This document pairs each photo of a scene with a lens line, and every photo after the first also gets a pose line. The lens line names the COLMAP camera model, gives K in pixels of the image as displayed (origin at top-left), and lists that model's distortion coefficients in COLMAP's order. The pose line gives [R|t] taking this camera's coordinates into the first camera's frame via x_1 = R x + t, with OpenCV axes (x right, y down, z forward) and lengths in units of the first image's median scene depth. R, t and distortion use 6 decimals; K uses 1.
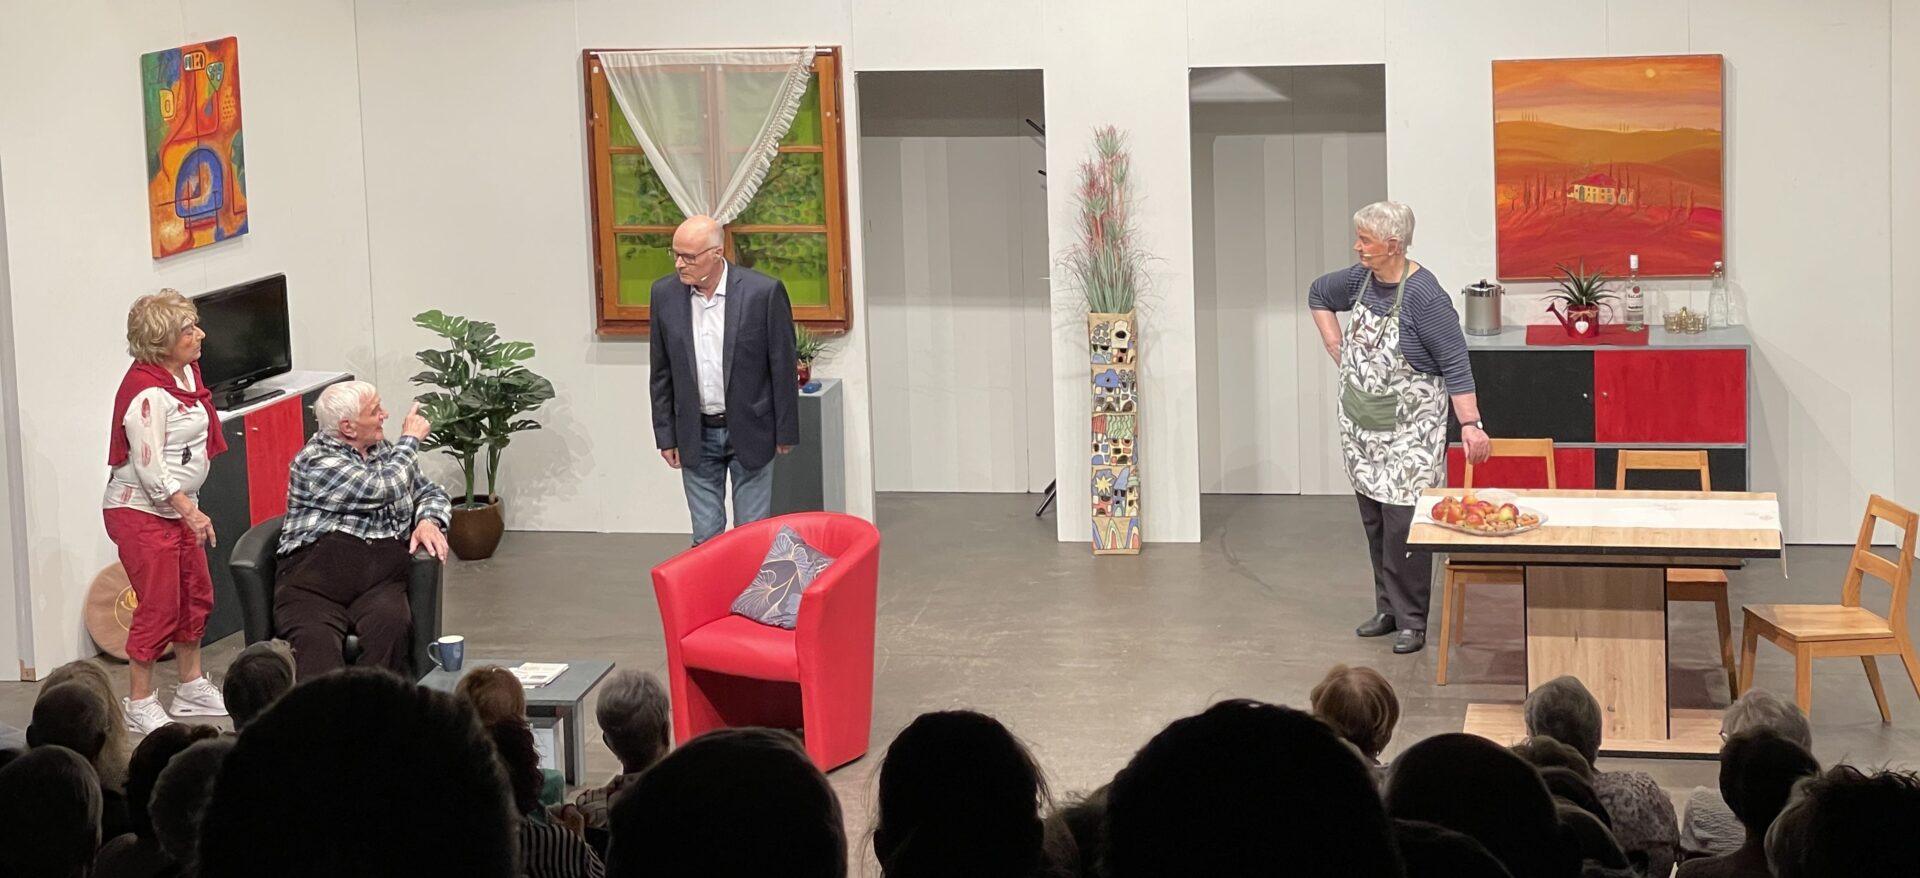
lens RADIAL K [[3836.9, 0, 954.9], [0, 3836.9, 206.3], [0, 0, 1]] dist [0.051440, 2.037035]
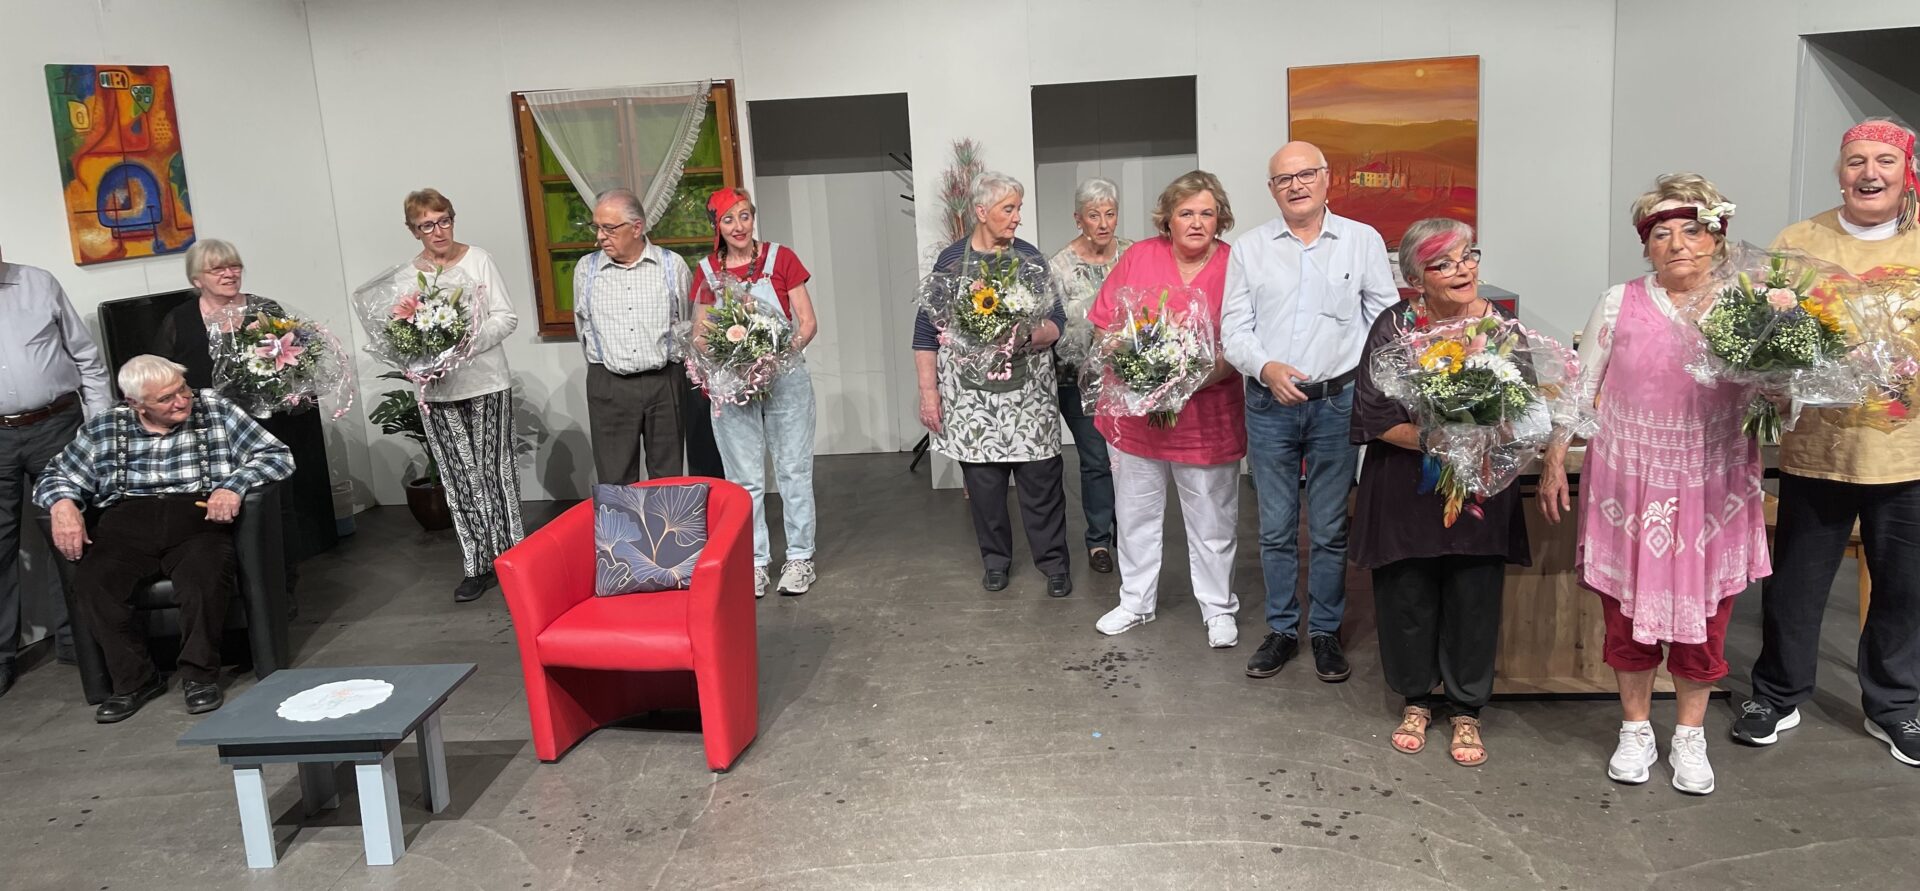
lens RADIAL K [[1340.3, 0, 960.2], [0, 1340.3, 400.8], [0, 0, 1]] dist [0.003333, -0.000615]
pose [[0.992741, -0.043269, 0.112221, -0.011497], [0.040053, 0.998724, 0.030754, 0.047930], [-0.113408, -0.026036, 0.993207, 0.599435]]
